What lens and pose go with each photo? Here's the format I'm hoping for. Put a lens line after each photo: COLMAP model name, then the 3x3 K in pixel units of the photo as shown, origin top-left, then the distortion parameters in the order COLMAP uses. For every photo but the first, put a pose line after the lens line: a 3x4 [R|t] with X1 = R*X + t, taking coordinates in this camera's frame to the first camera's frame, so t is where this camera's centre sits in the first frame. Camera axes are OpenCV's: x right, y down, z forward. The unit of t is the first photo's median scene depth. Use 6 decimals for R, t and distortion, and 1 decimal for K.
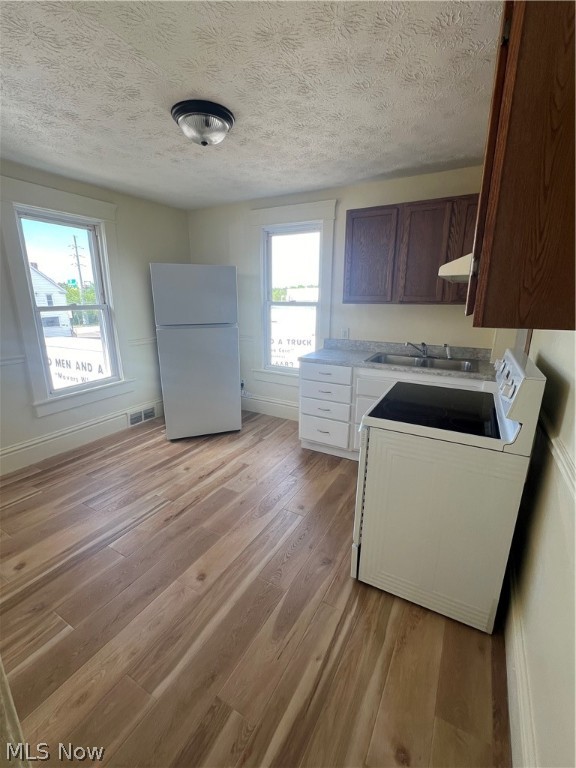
lens RADIAL K [[334.3, 0, 286.9], [0, 334.3, 382.2], [0, 0, 1]] dist [-0.007017, -0.000253]
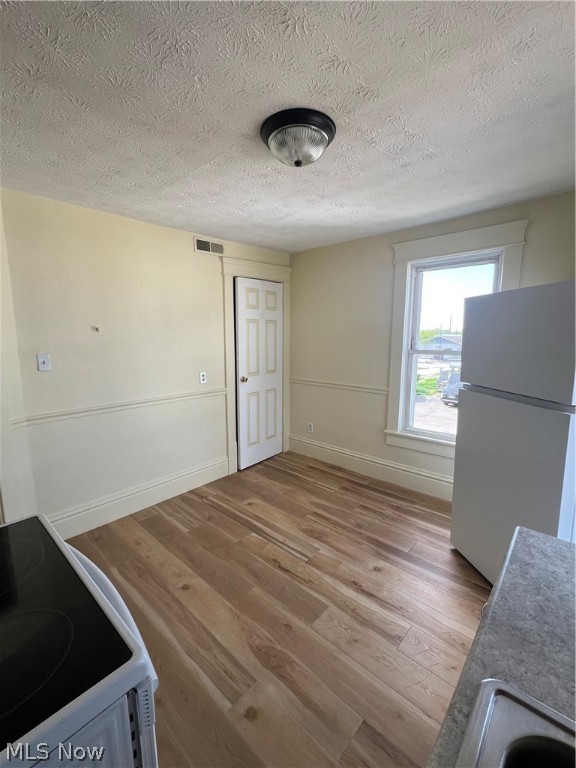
lens RADIAL K [[334.3, 0, 286.9], [0, 334.3, 383.9], [0, 0, 1]] dist [-0.007017, -0.000253]
pose [[-0.227240, 0.140600, -0.963636, 0.442642], [-0.243777, 0.949805, 0.196068, -0.251150], [0.942833, 0.279467, -0.181559, 0.904934]]
